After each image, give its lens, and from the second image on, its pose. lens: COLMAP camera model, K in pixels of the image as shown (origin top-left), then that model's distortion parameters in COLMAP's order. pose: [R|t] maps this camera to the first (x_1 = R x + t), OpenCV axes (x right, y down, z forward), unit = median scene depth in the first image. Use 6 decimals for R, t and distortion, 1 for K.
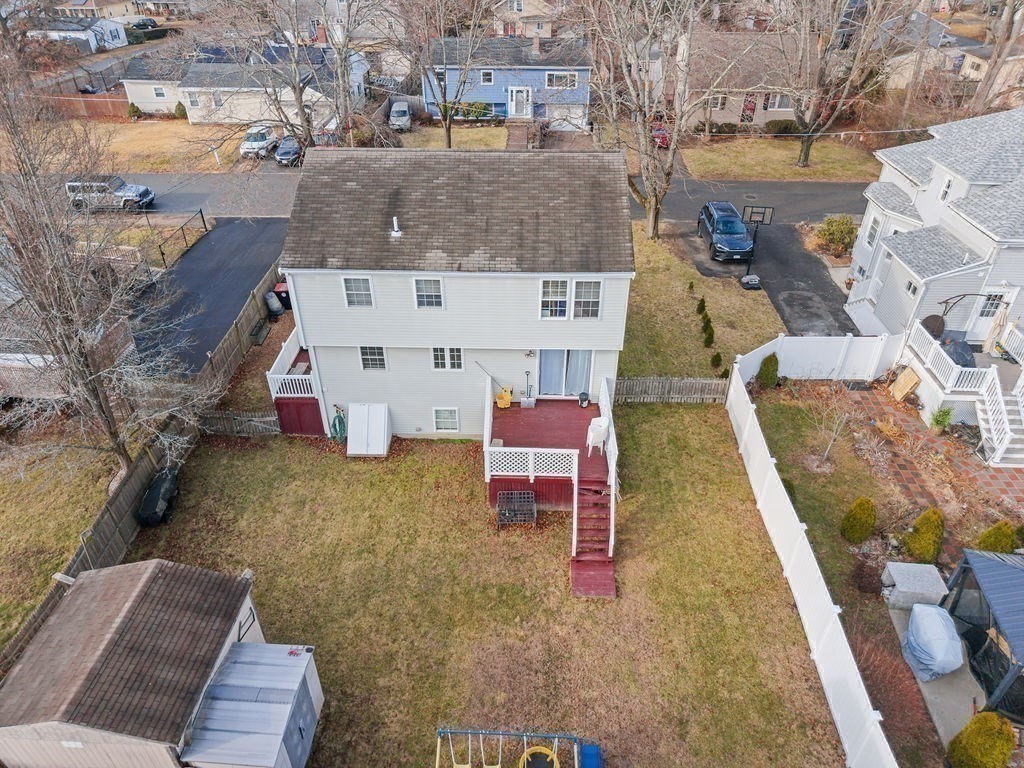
lens RADIAL K [[687.0, 0, 512.0], [0, 687.0, 384.0], [0, 0, 1]] dist [0.051554, -0.053441]
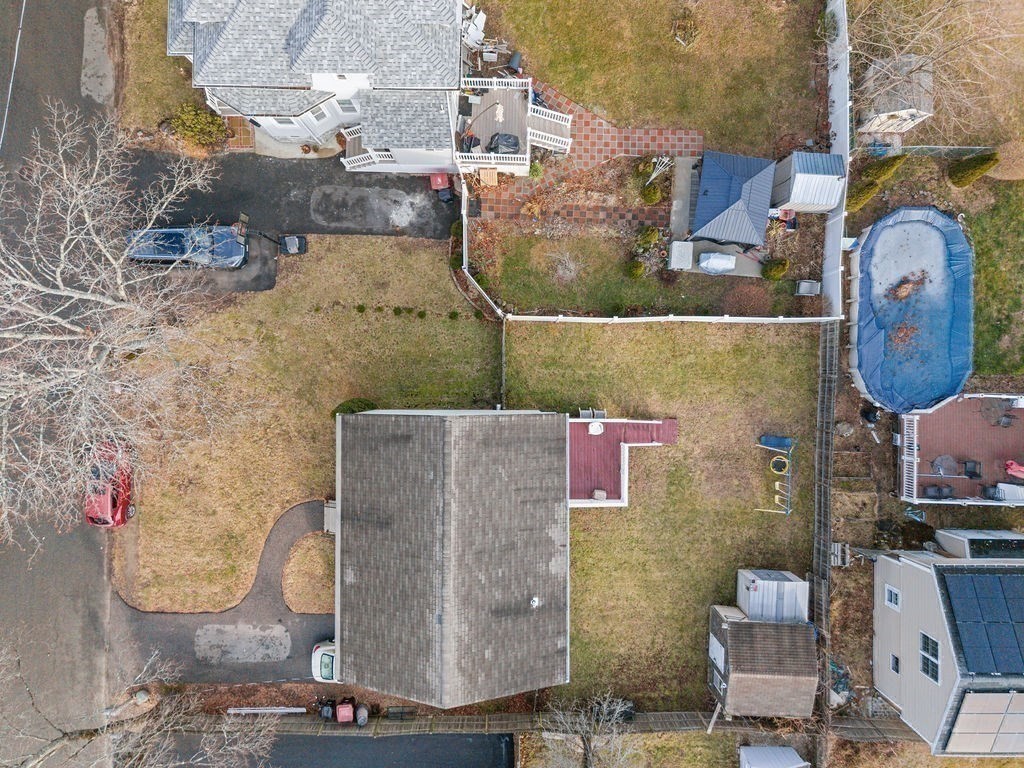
lens RADIAL K [[697.0, 0, 509.0], [0, 697.0, 386.3], [0, 0, 1]] dist [0.003365, 0.002131]
pose [[-0.019011, -0.999813, -0.003454, 0.228428], [0.571579, -0.013702, 0.820433, -1.276632], [-0.820327, 0.013623, 0.571733, 0.305762]]
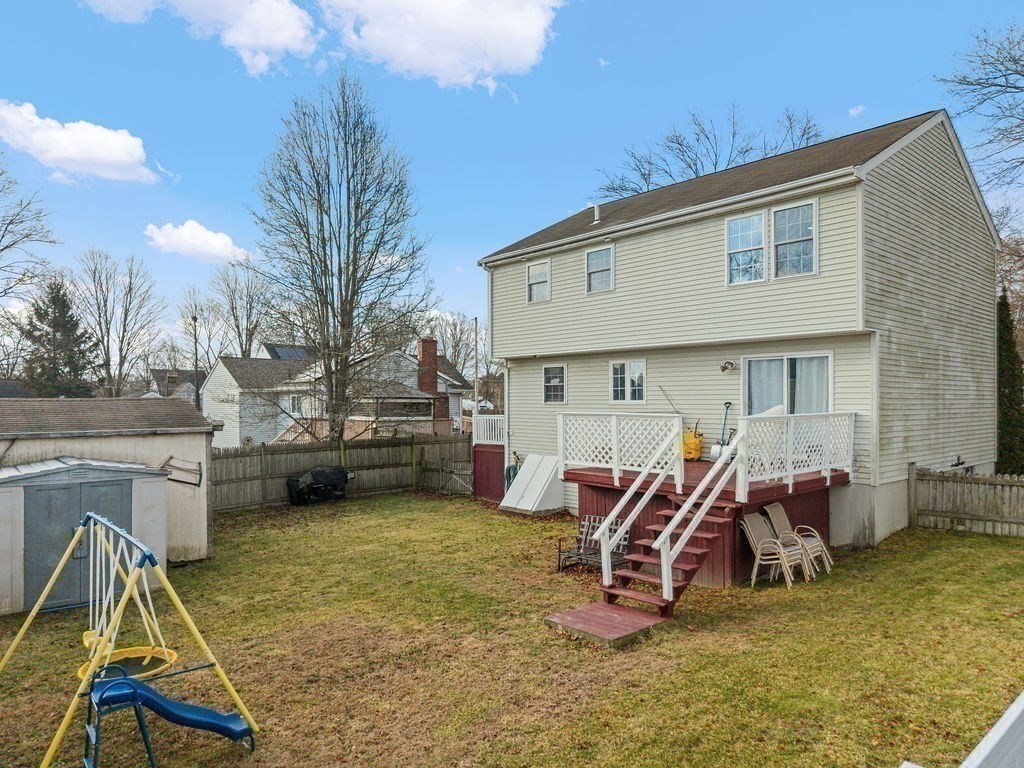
lens RADIAL K [[687.0, 0, 512.0], [0, 687.0, 384.0], [0, 0, 1]] dist [0.051554, -0.053441]
pose [[0.686710, -0.015450, -0.726768, 0.392599], [-0.416550, 0.810990, -0.410831, 0.348908], [0.595748, 0.584856, 0.550479, 0.567206]]
